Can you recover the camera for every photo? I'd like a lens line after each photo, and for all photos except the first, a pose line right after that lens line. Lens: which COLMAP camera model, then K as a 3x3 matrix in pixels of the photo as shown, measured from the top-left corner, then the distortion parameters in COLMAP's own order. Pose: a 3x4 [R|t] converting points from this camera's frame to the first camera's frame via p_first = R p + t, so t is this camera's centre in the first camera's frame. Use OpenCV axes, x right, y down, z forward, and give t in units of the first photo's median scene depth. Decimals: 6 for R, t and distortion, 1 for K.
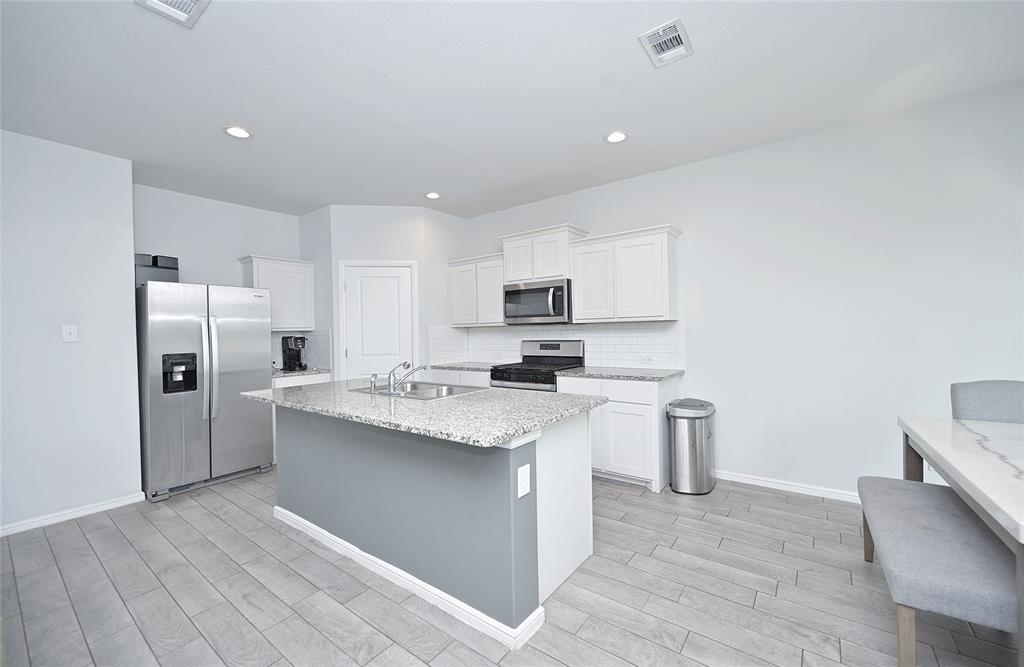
lens RADIAL K [[408.9, 0, 512.0], [0, 408.9, 333.5], [0, 0, 1]] dist [0.000700, 0.000118]
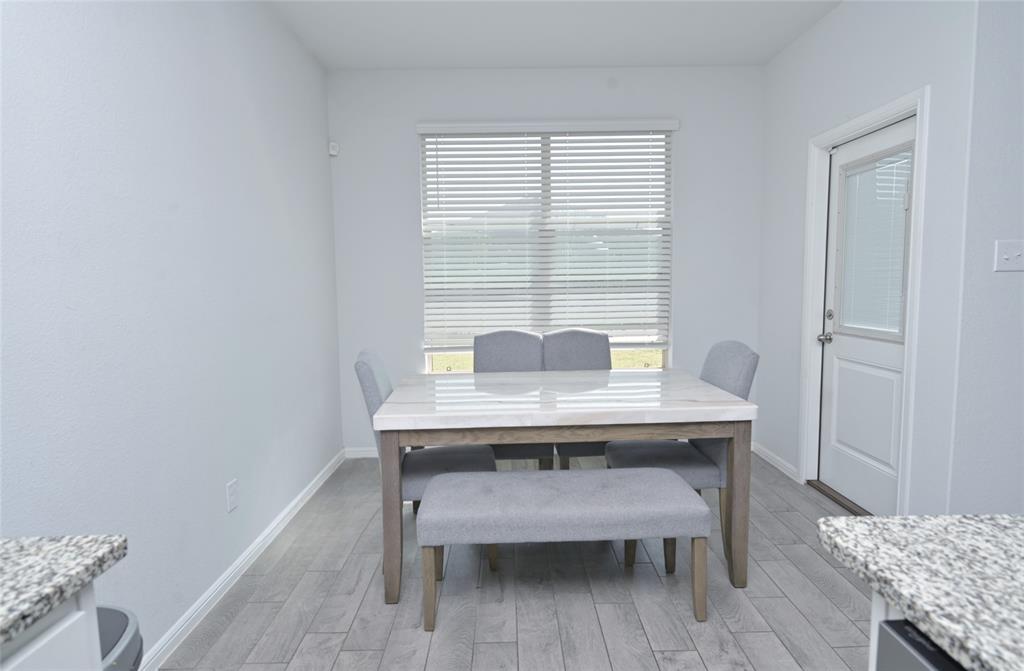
lens RADIAL K [[562.8, 0, 512.0], [0, 562.8, 335.5], [0, 0, 1]] dist [0.001241, -0.001574]
pose [[-0.612502, -0.046855, 0.789079, 0.041300], [0.032765, 0.995879, 0.084568, -0.002782], [-0.789790, 0.077652, -0.608443, 0.799554]]
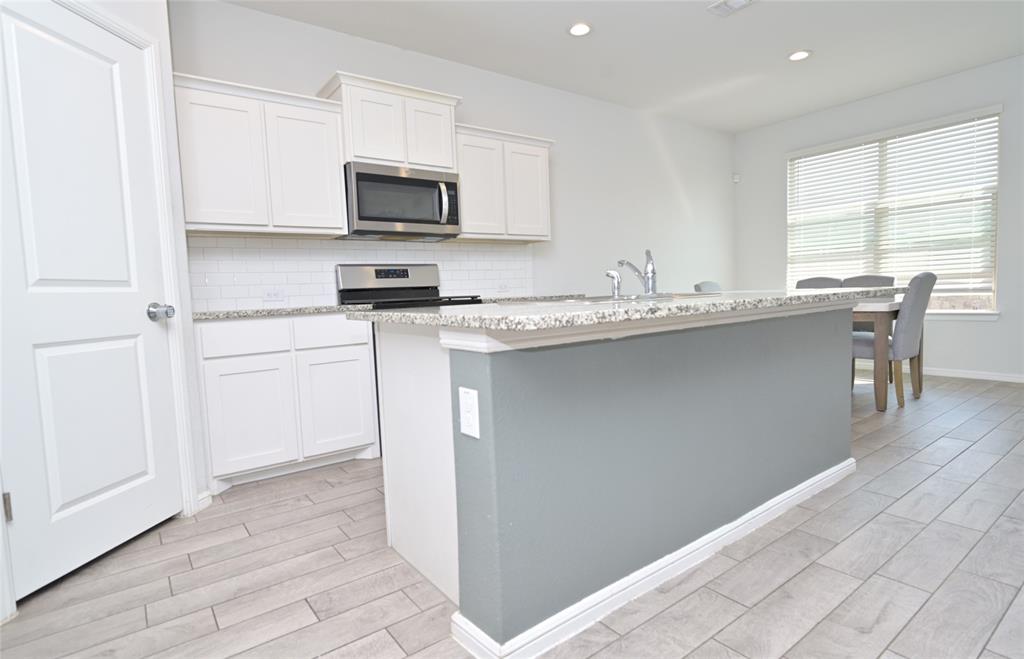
lens RADIAL K [[527.1, 0, 512.0], [0, 527.1, 329.5], [0, 0, 1]] dist [0.000661, -0.001008]
pose [[0.278228, -0.059813, 0.958651, -0.738844], [0.040460, 0.997903, 0.050520, 0.096038], [-0.959663, 0.024731, 0.280064, 0.641412]]
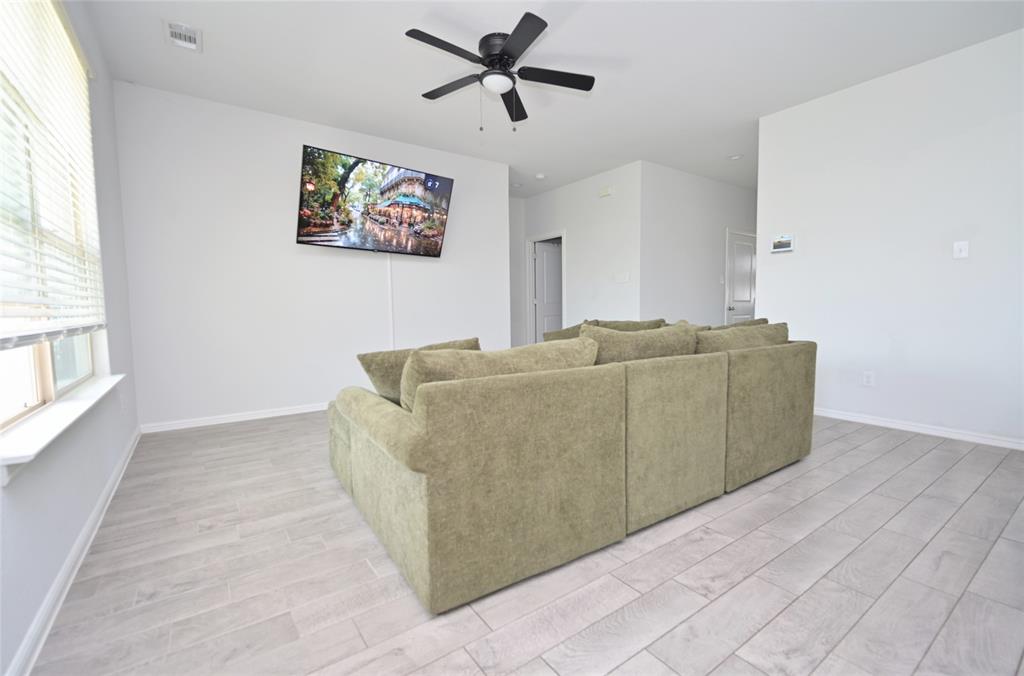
lens RADIAL K [[442.8, 0, 512.0], [0, 442.8, 338.0], [0, 0, 1]] dist [0.001107, 0.000043]
pose [[-0.303937, 0.088346, -0.948587, 0.189575], [0.012162, 0.995970, 0.088862, 0.076724], [0.952615, 0.015472, -0.303786, 0.237013]]
